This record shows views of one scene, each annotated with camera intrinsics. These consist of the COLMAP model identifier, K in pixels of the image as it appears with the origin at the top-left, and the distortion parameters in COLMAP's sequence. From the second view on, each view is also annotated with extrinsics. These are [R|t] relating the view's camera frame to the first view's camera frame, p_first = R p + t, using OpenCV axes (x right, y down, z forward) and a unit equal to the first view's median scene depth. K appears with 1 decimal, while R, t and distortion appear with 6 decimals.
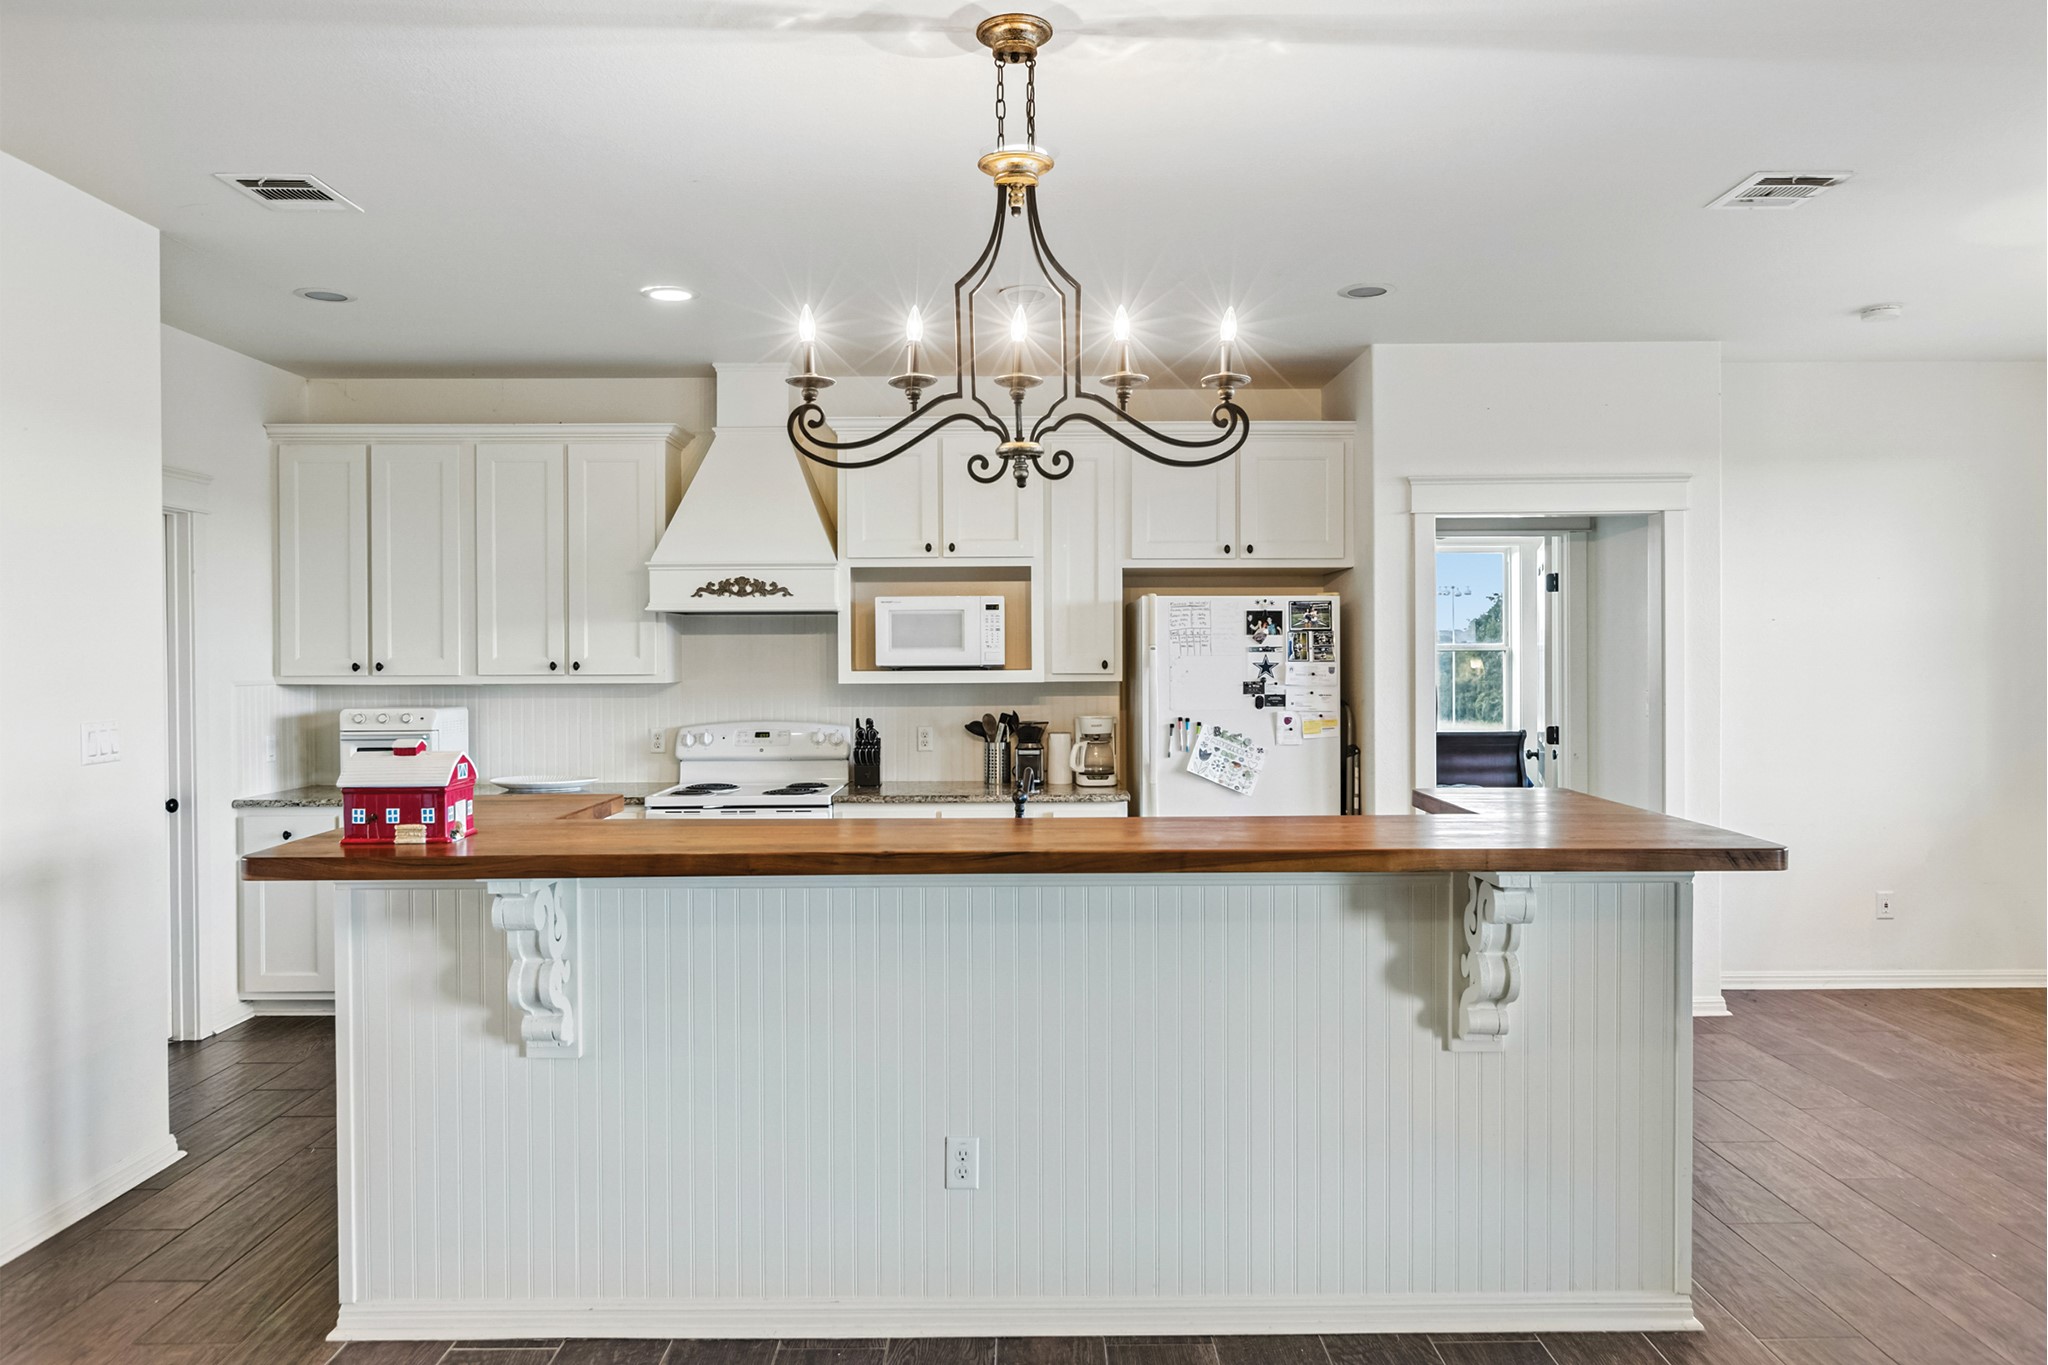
lens RADIAL K [[1393.6, 0, 1008.3], [0, 1393.6, 657.9], [0, 0, 1]] dist [-0.001136, -0.008275]
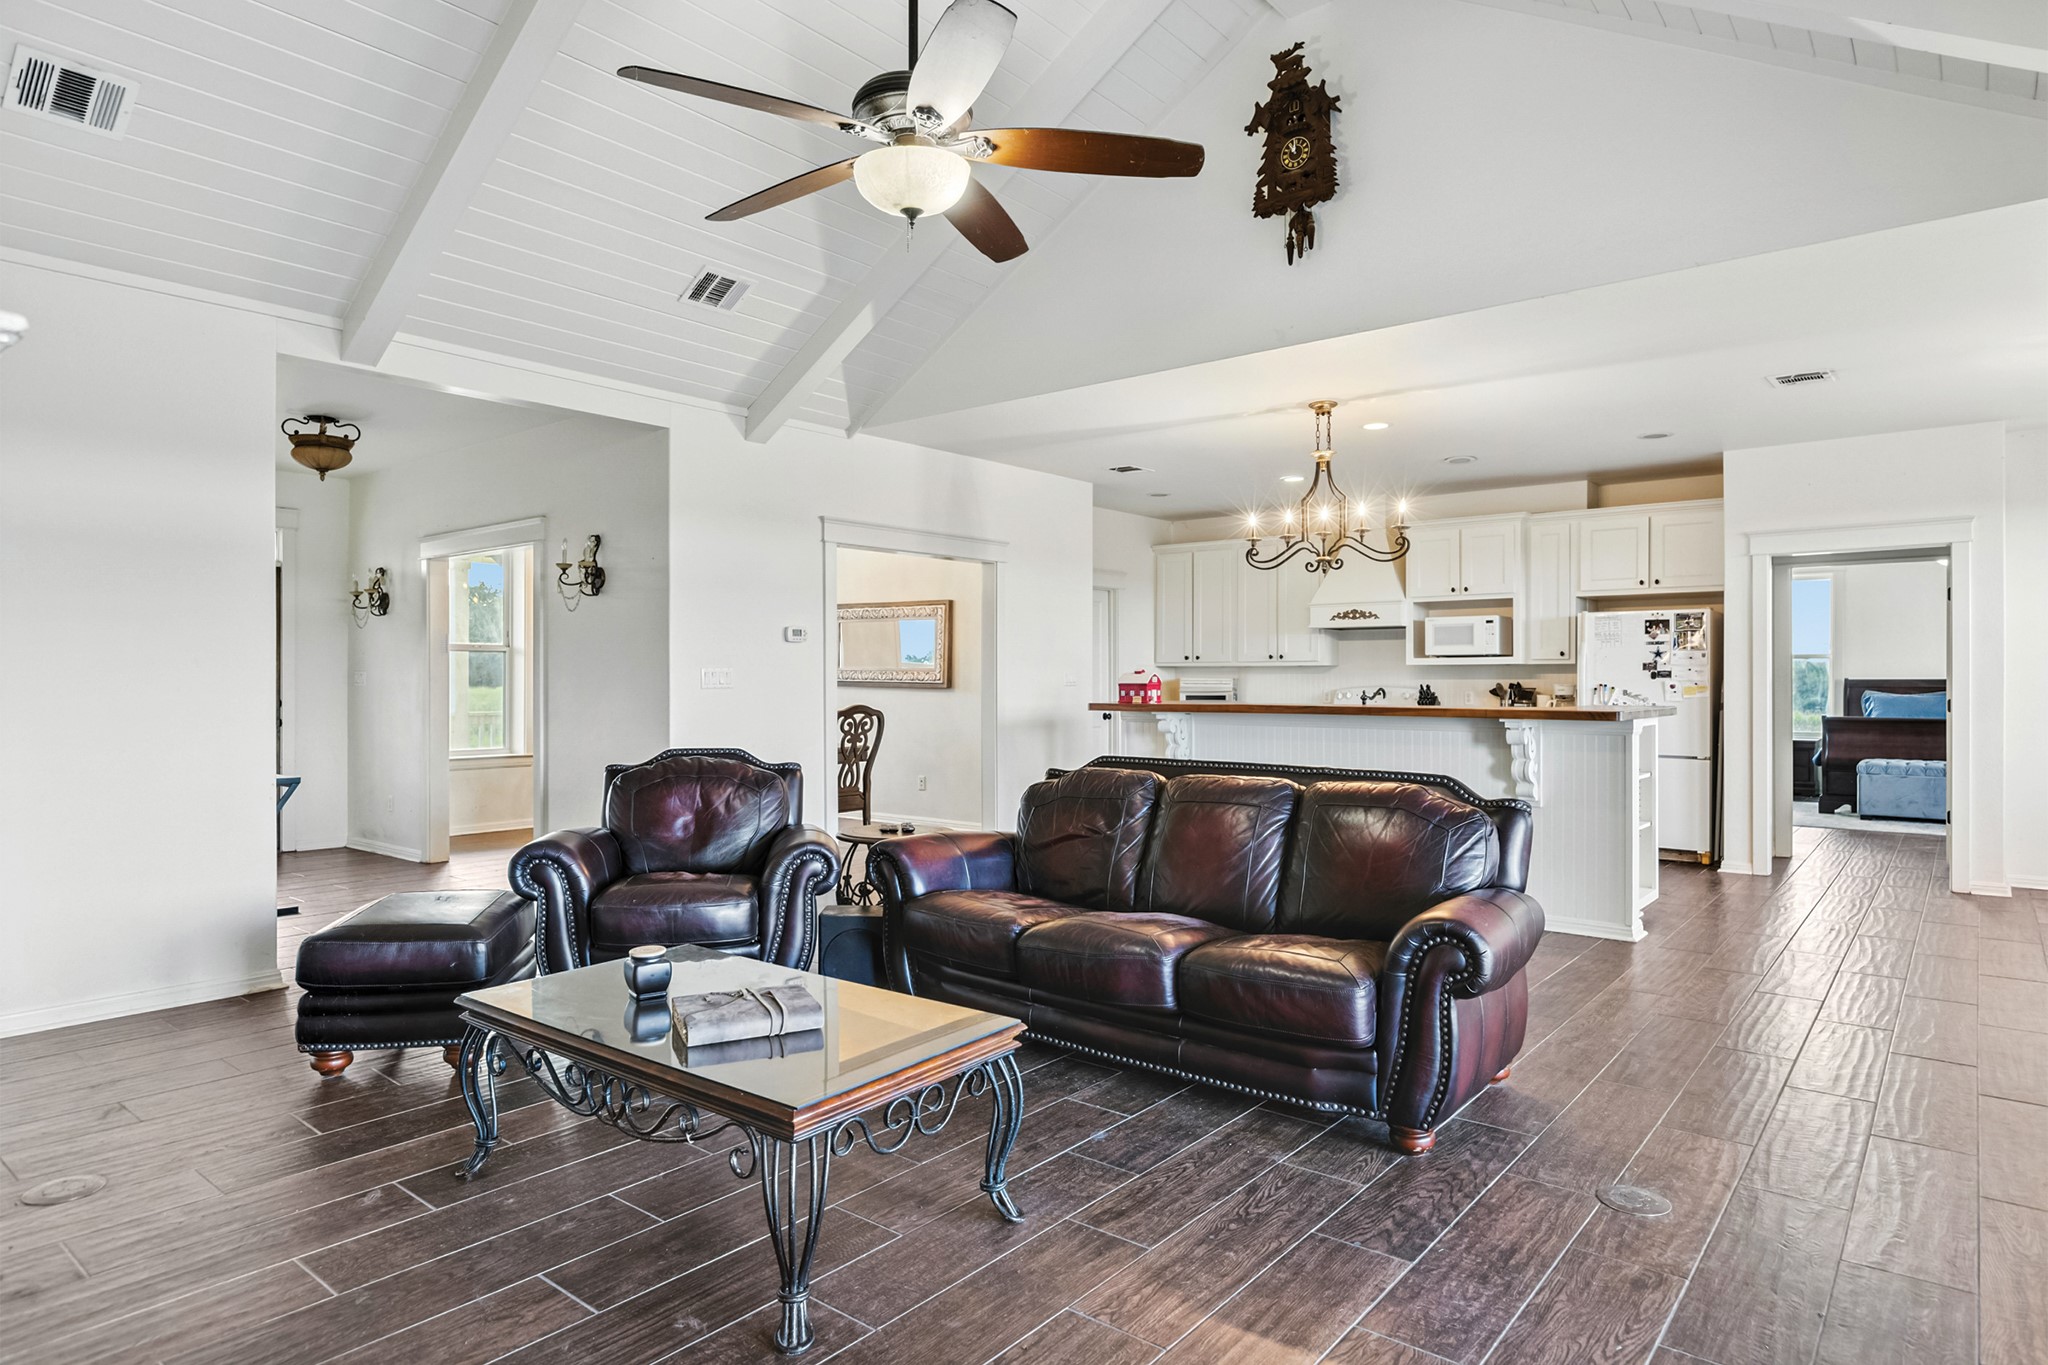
lens RADIAL K [[1143.0, 0, 1023.0], [0, 1143.0, 671.6], [0, 0, 1]] dist [-0.002875, 0.000424]
pose [[0.769726, 0.002083, -0.638371, 0.468761], [-0.007189, 0.999960, -0.005406, 0.040461], [0.638334, 0.008751, 0.769710, -0.518078]]
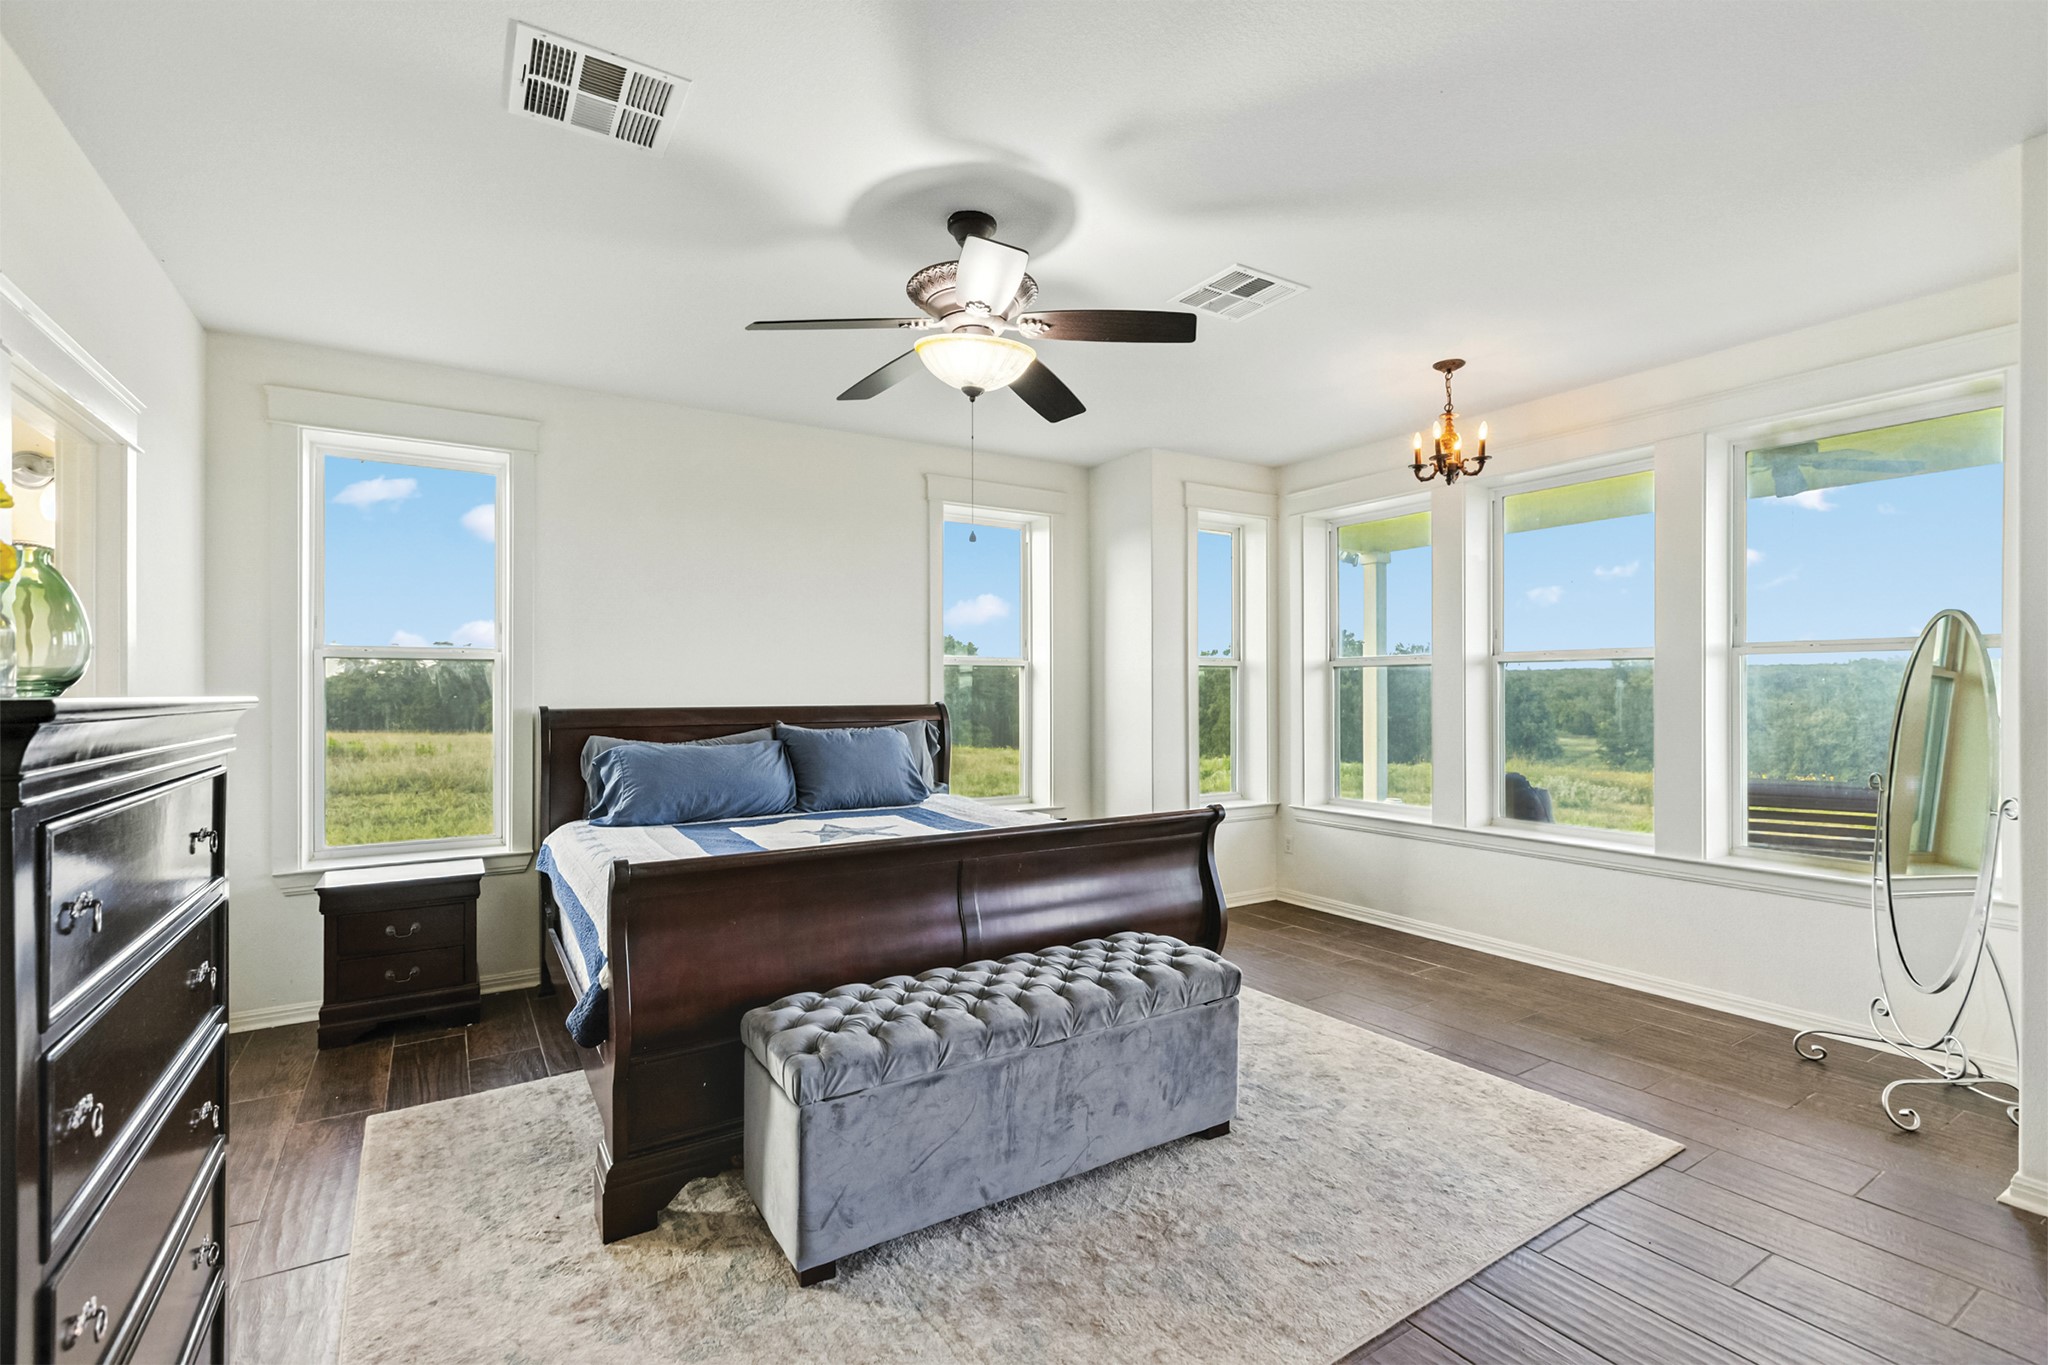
lens RADIAL K [[921.5, 0, 1015.4], [0, 921.5, 682.0], [0, 0, 1]] dist [-0.000636, -0.000351]
pose [[0.841352, 0.008694, 0.540417, 0.215668], [0.000376, 0.999861, -0.016670, 0.023756], [-0.540487, 0.014228, 0.841232, 1.305216]]
